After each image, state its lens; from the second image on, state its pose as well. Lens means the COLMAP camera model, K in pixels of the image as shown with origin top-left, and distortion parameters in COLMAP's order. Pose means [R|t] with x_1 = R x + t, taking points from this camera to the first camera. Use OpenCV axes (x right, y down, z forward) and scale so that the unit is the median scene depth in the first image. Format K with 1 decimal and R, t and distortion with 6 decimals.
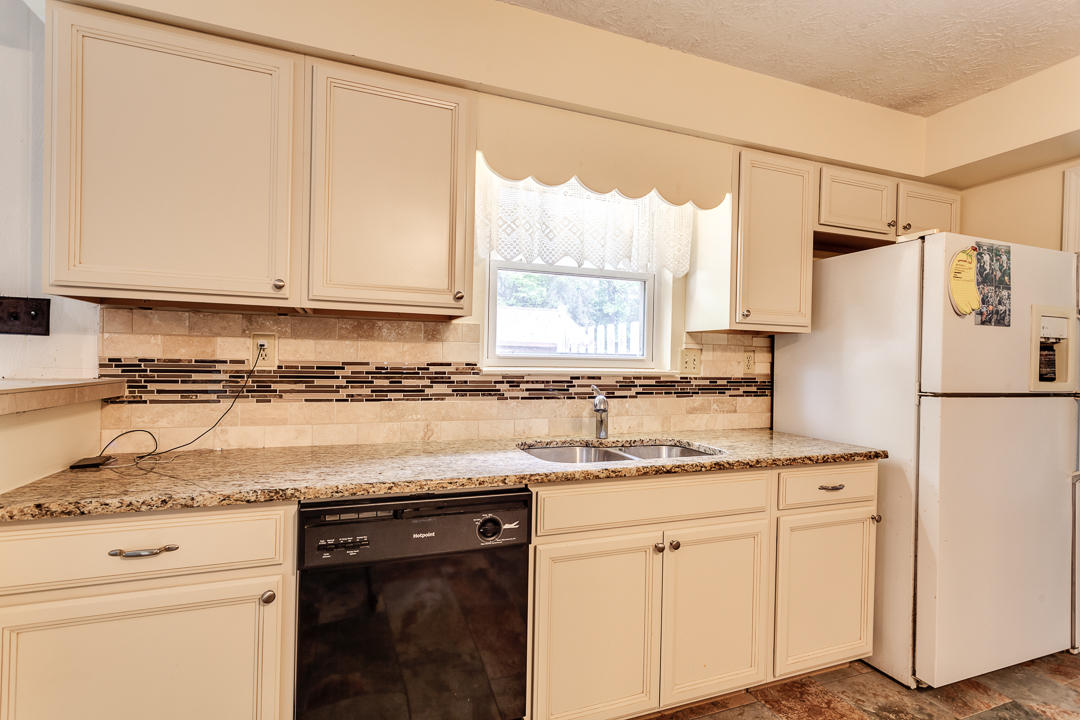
lens RADIAL K [[513.0, 0, 543.2], [0, 513.0, 364.1], [0, 0, 1]] dist [0.002142, 0.003799]
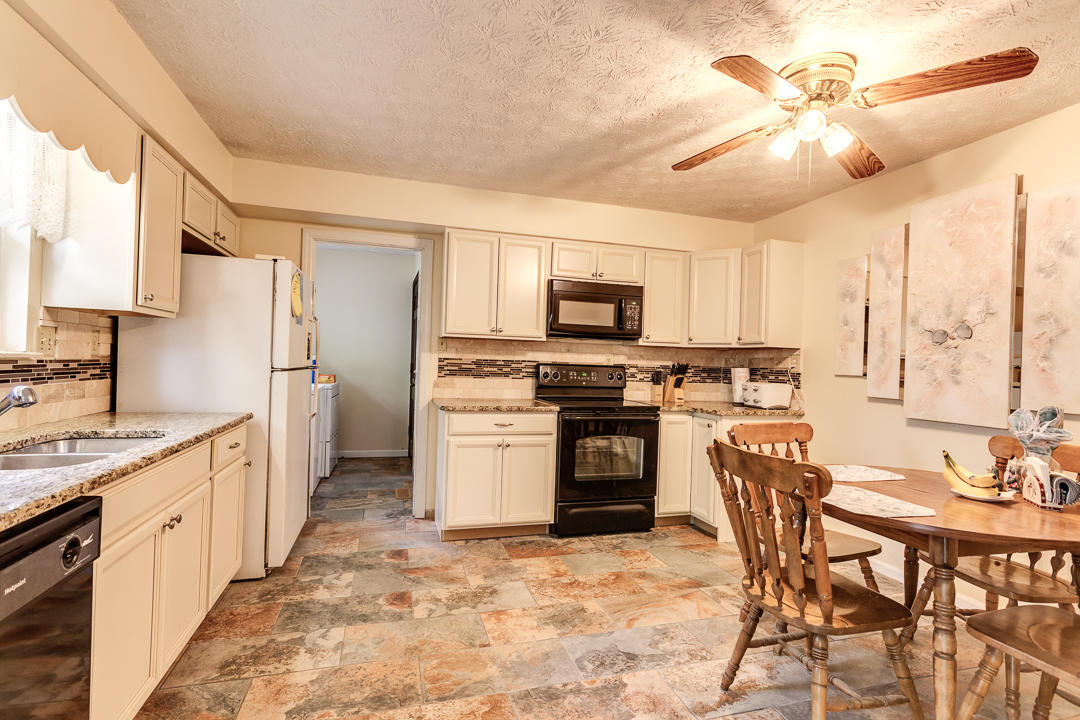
lens RADIAL K [[513.0, 0, 537.6], [0, 513.0, 362.1], [0, 0, 1]] dist [0.002142, 0.003799]
pose [[0.079028, -0.018320, 0.996704, -0.562261], [-0.023677, 0.999515, 0.020249, -0.008384], [-0.996591, -0.025199, 0.078556, 0.139087]]
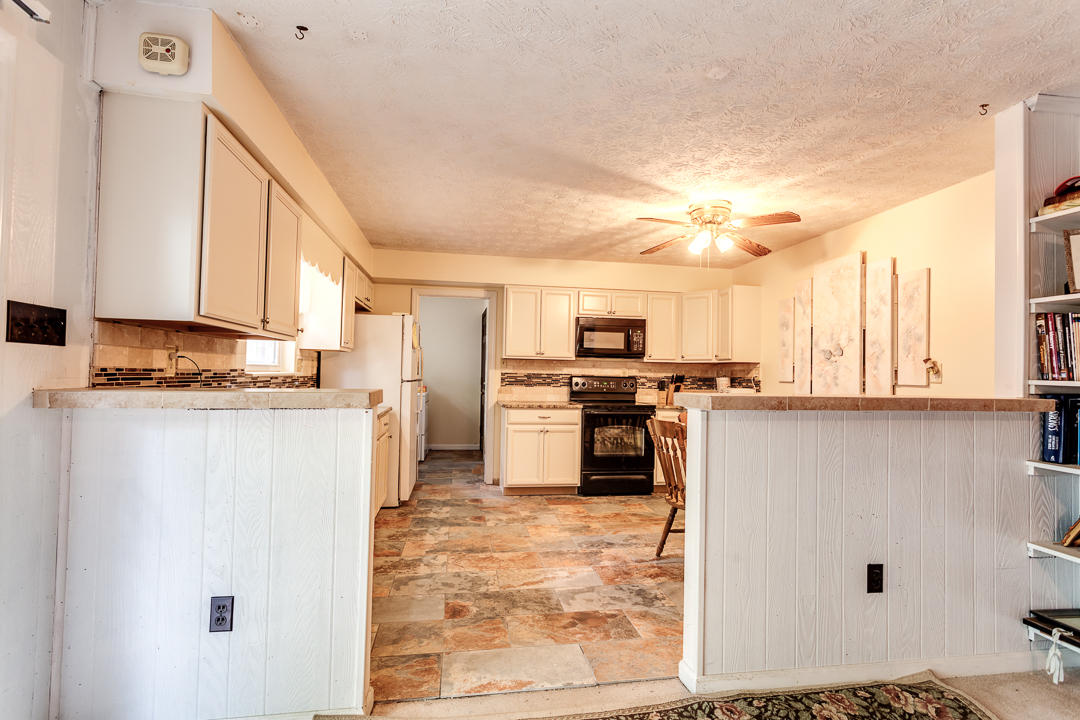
lens RADIAL K [[513.0, 0, 537.5], [0, 513.0, 363.7], [0, 0, 1]] dist [0.002142, 0.003799]
pose [[0.204753, 0.004037, 0.978805, -1.305254], [-0.009808, 0.999950, -0.002072, -0.020687], [-0.978765, -0.009176, 0.204782, -0.085872]]
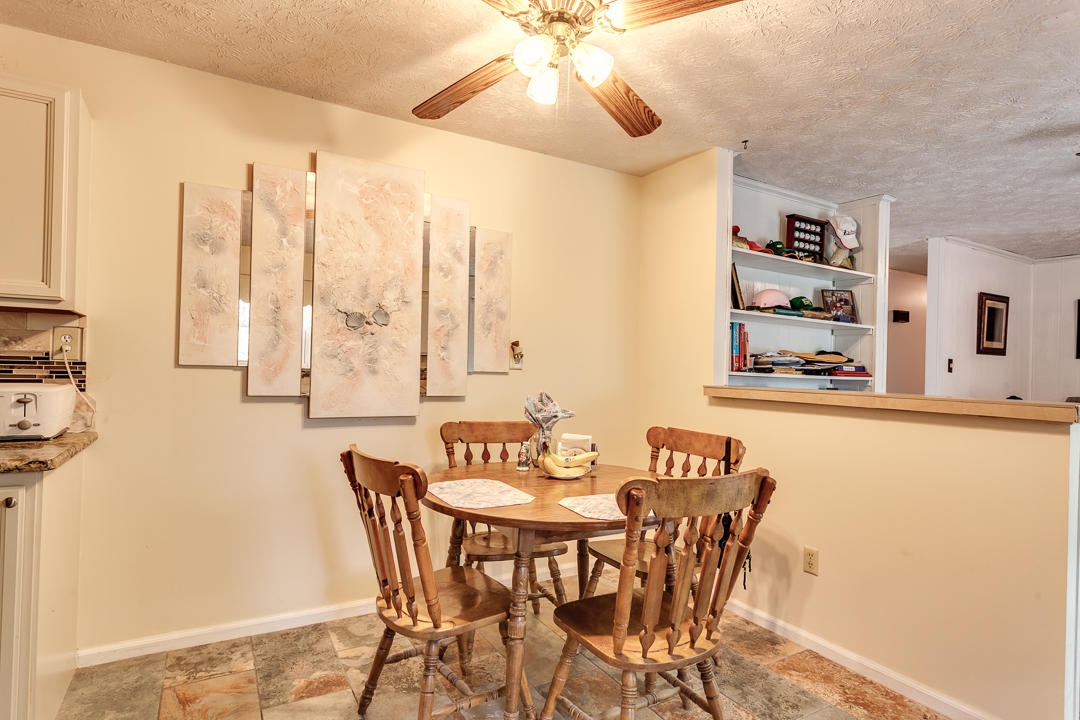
lens RADIAL K [[591.3, 0, 546.7], [0, 591.3, 362.5], [0, 0, 1]] dist [0.002932, 0.000911]
pose [[-0.981925, -0.046335, -0.183512, 0.617237], [-0.044662, 0.998914, -0.013242, 0.020544], [0.183927, -0.004806, -0.982928, 0.583234]]
